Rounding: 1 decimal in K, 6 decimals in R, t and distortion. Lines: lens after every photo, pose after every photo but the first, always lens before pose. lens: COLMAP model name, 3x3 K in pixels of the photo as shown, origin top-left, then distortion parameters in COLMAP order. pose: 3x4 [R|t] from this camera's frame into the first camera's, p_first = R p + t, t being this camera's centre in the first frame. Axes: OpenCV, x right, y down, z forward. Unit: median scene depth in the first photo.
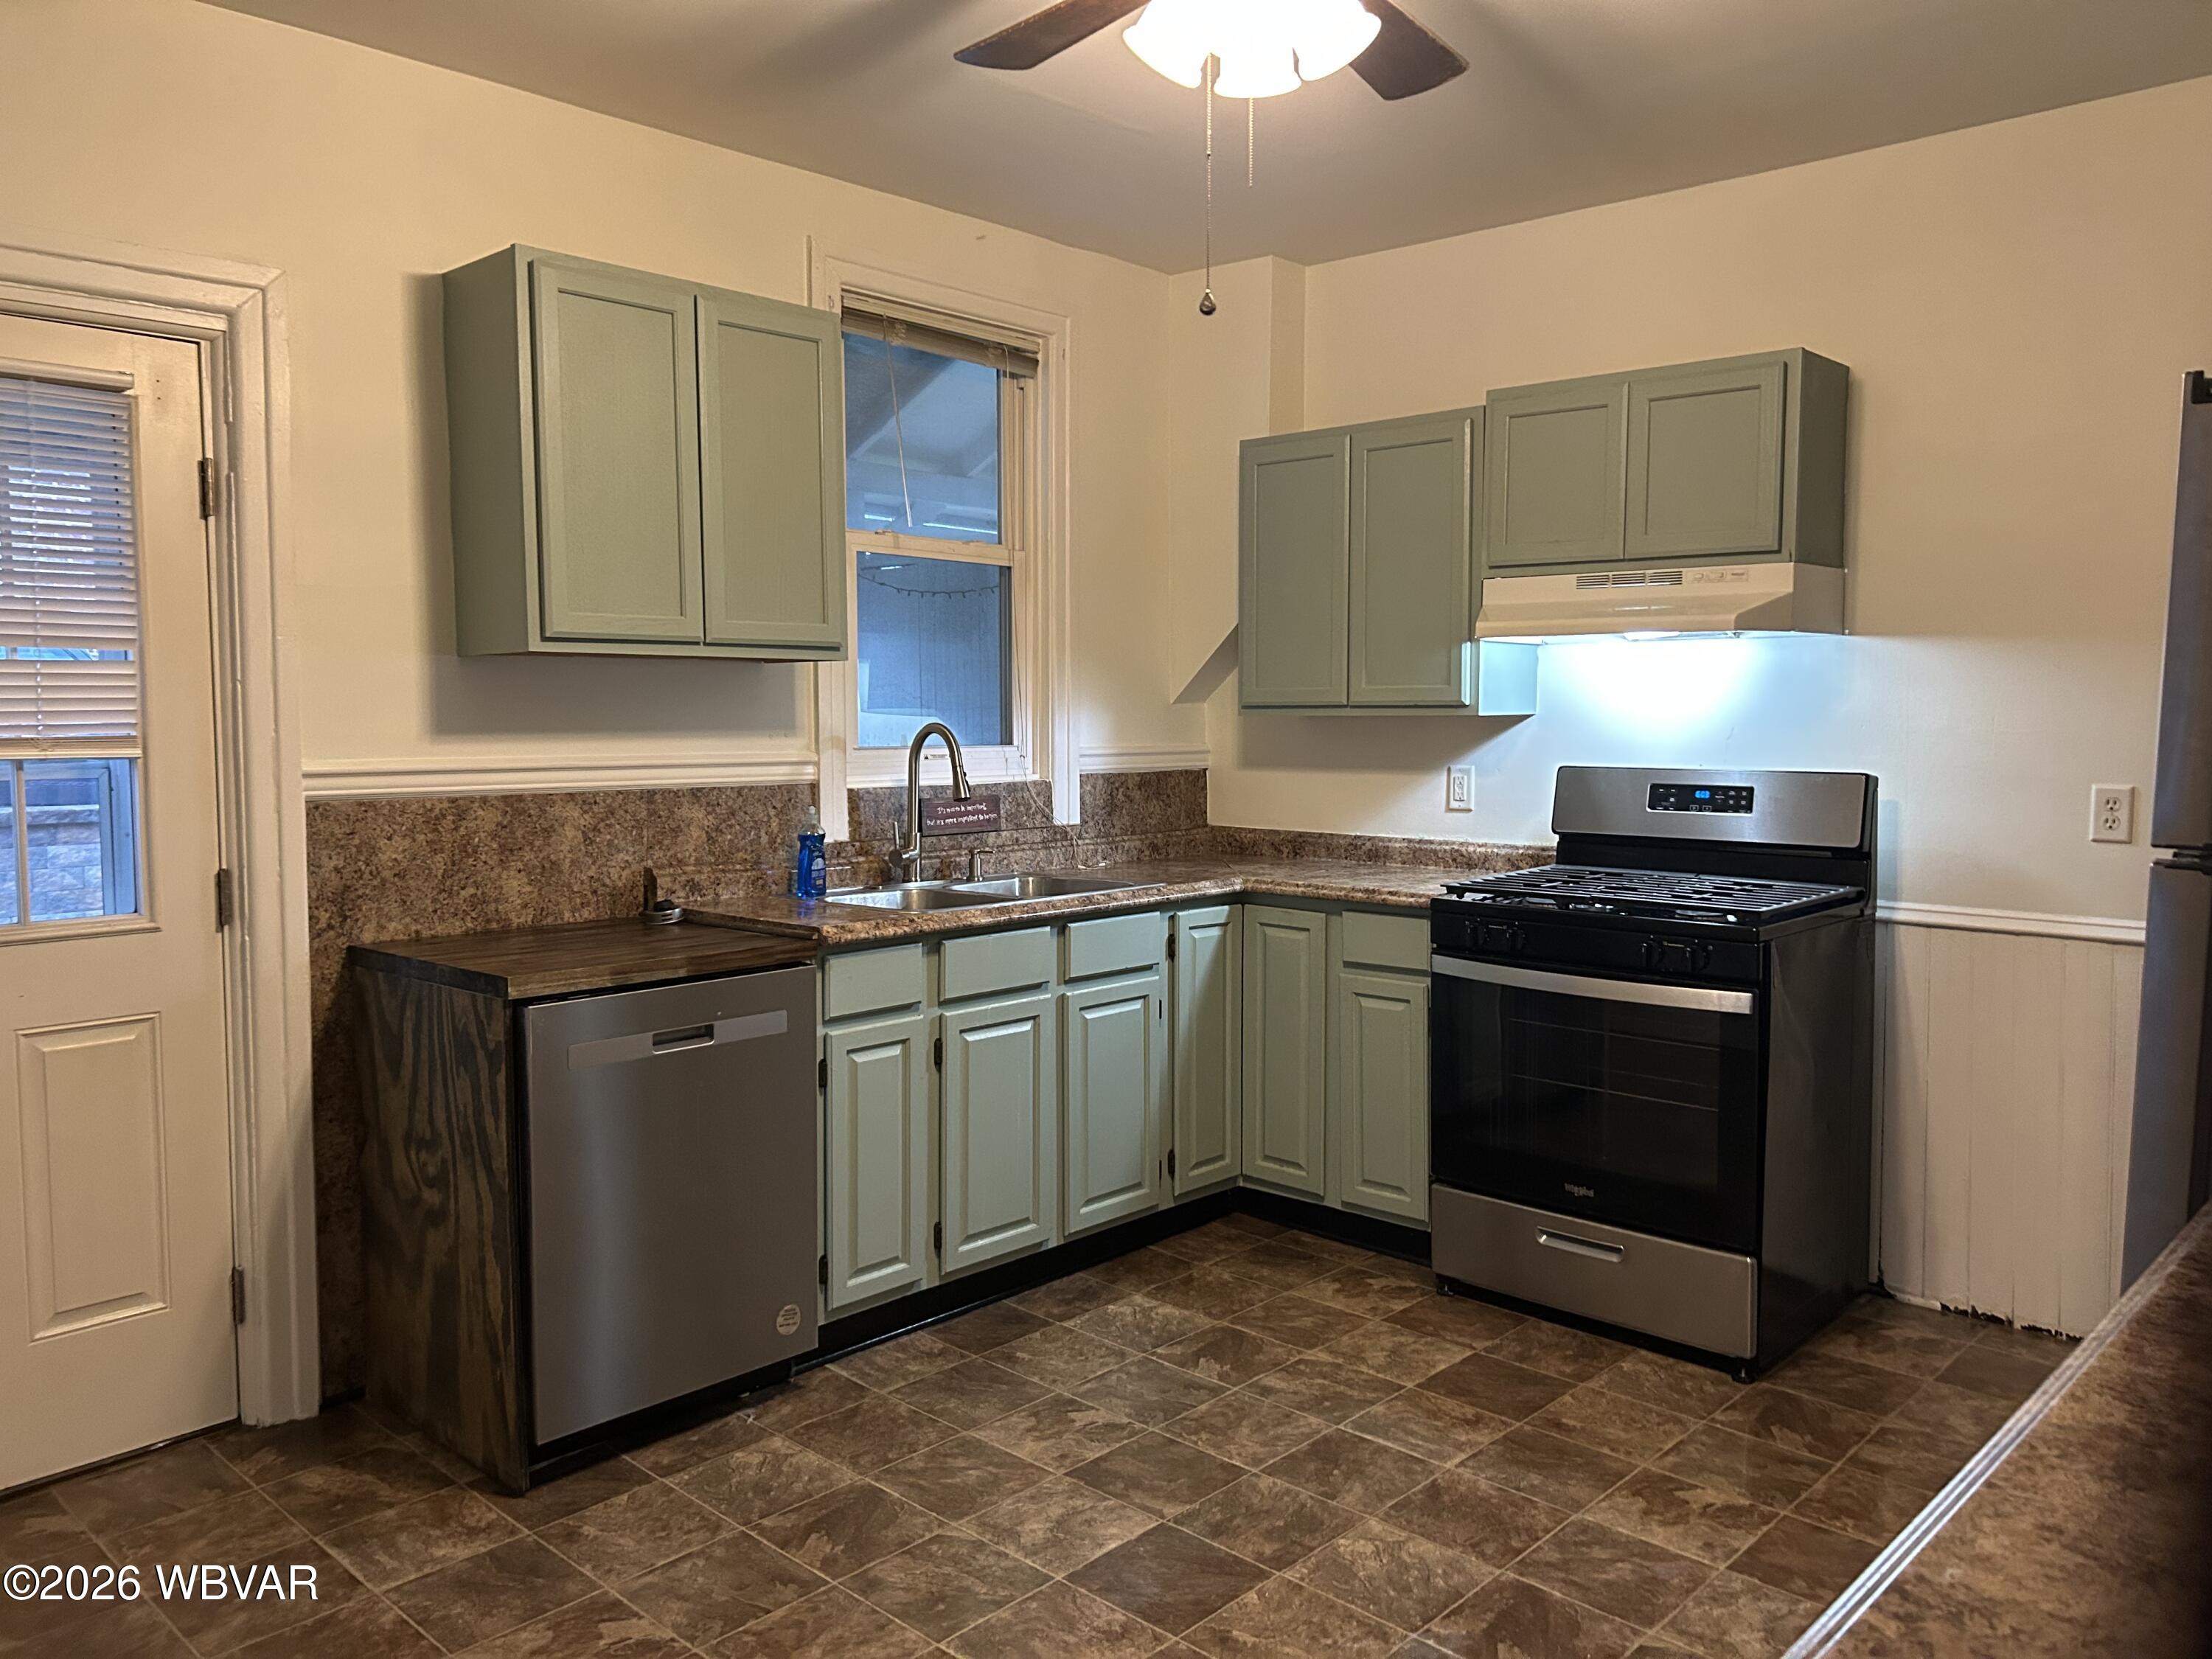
lens RADIAL K [[1680.3, 0, 1103.9], [0, 1680.3, 824.4], [0, 0, 1]] dist [0.037051, -0.021817]
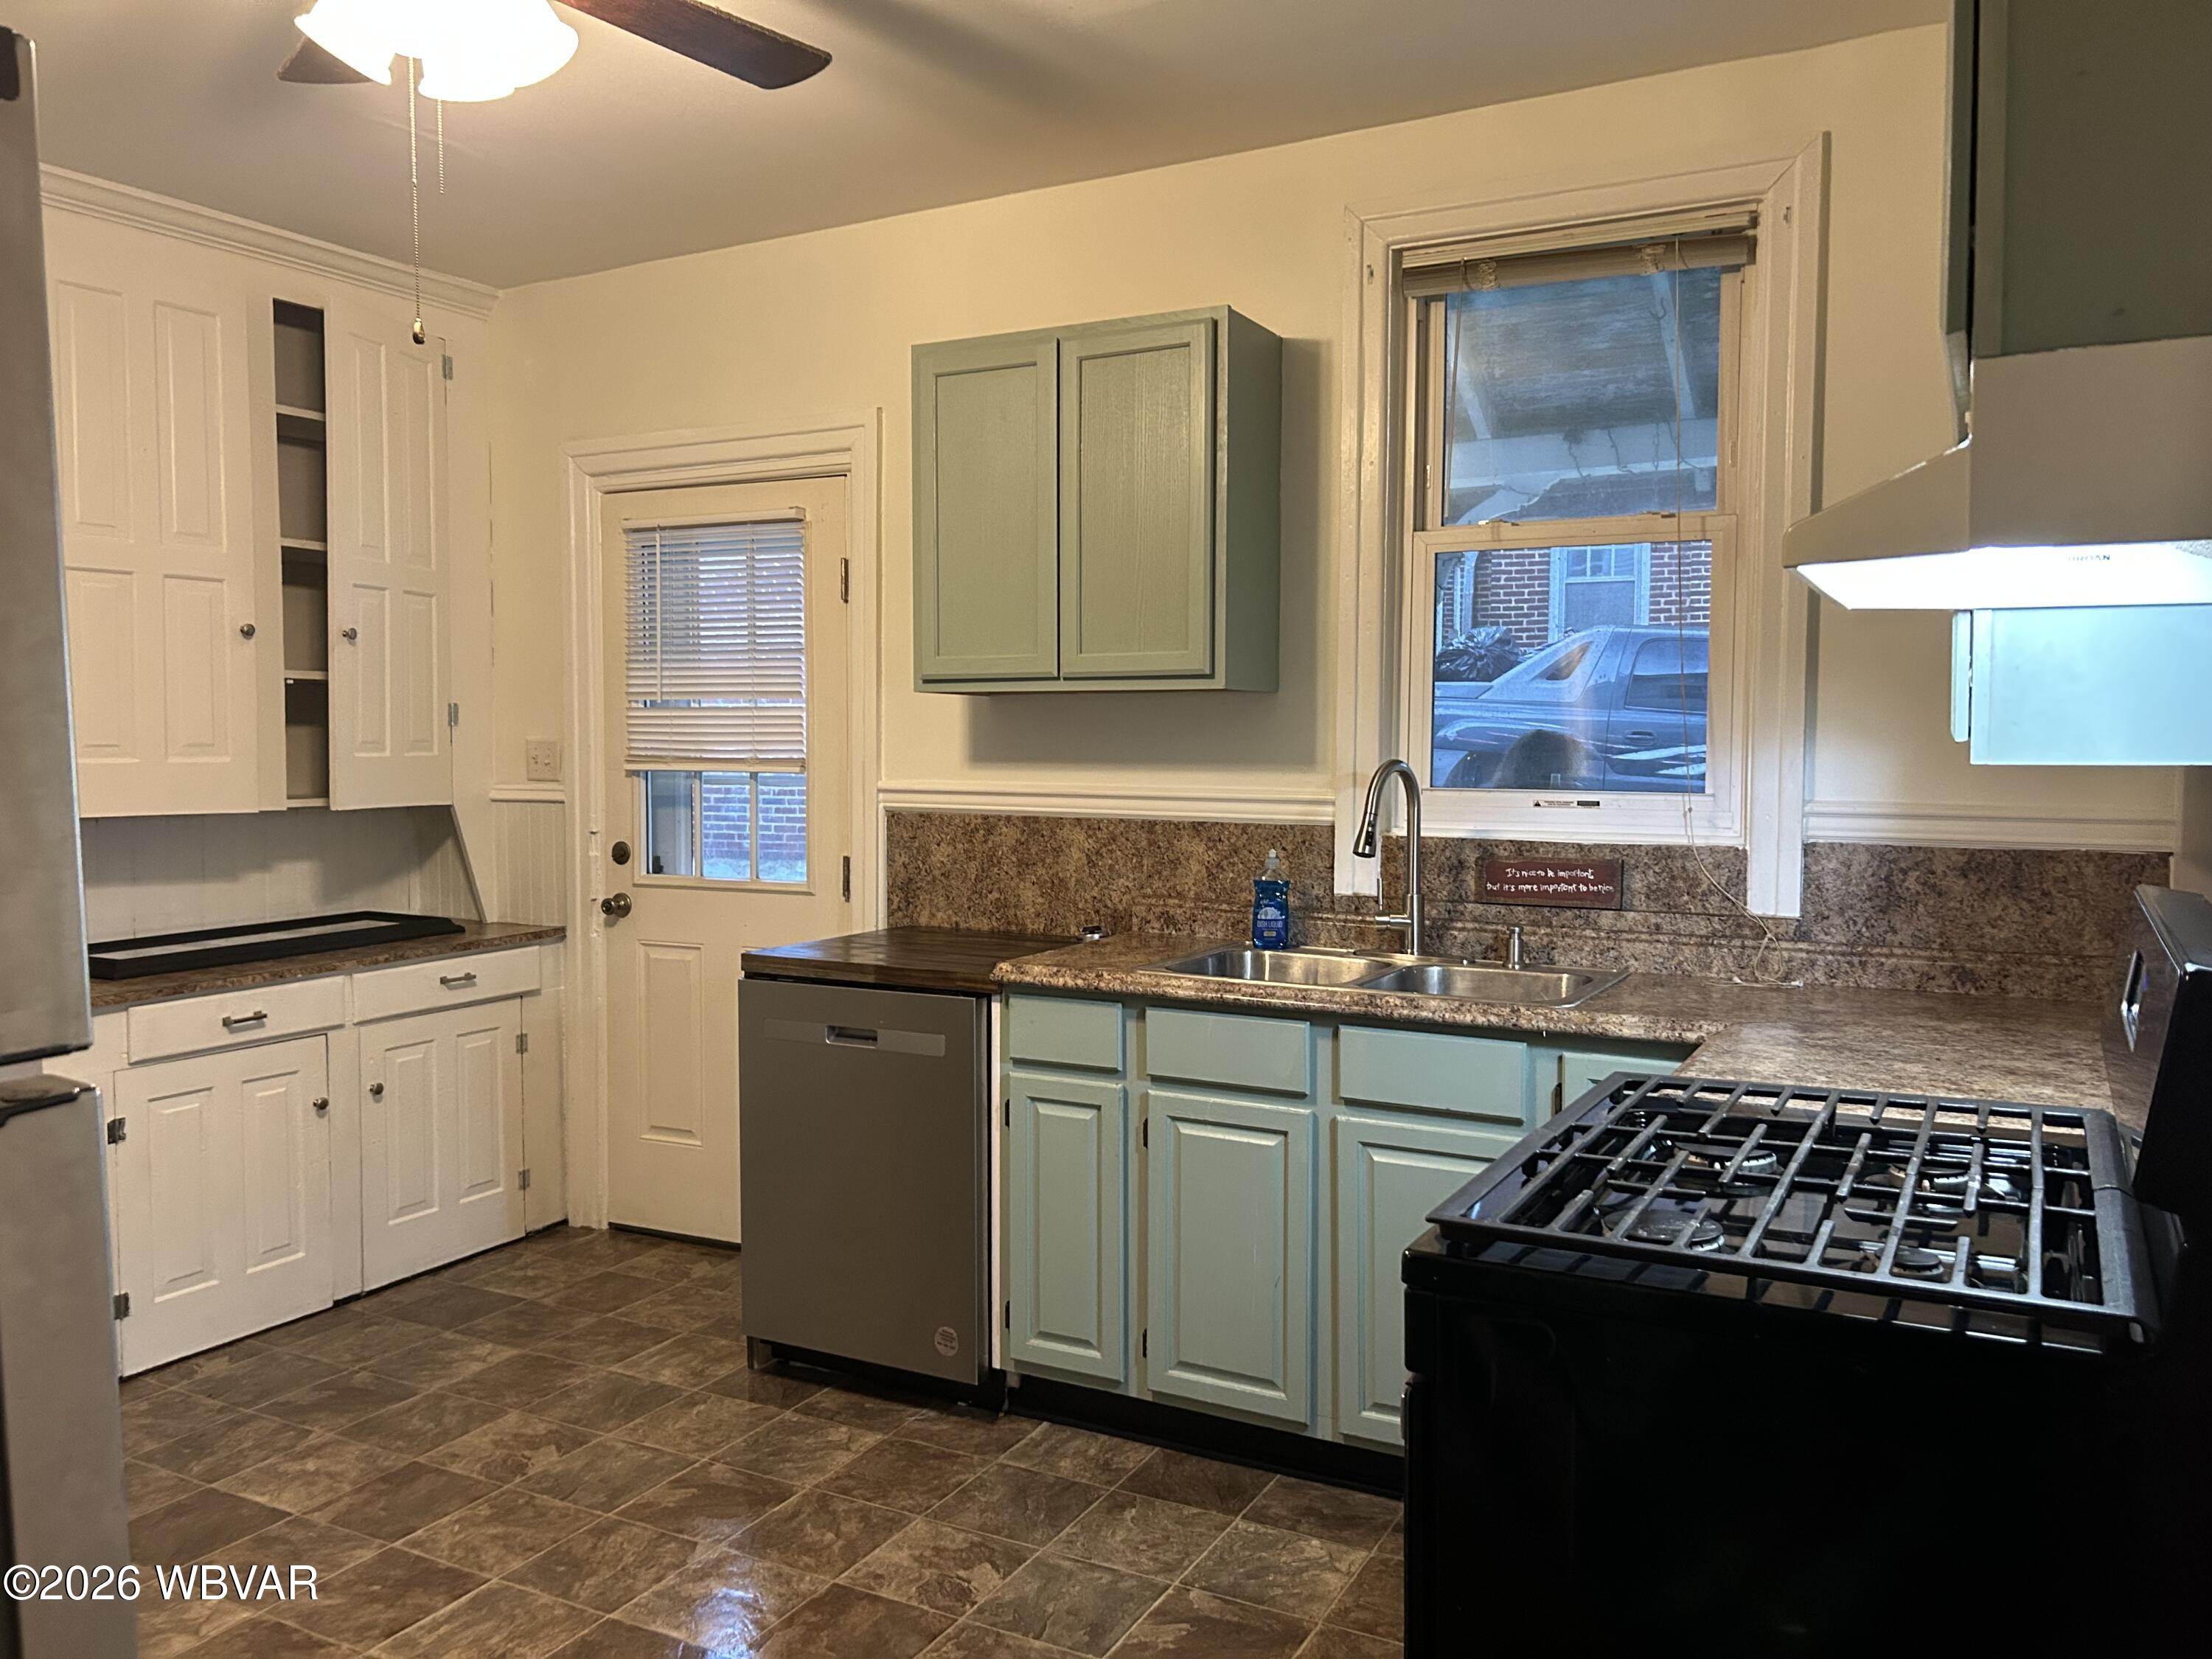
lens RADIAL K [[1680.3, 0, 1097.4], [0, 1680.3, 817.0], [0, 0, 1]] dist [0.037051, -0.021817]
pose [[0.251749, 0.050968, -0.966449, 0.742745], [-0.069561, 0.996982, 0.034458, -0.058150], [0.965289, 0.058552, 0.254535, 0.749662]]
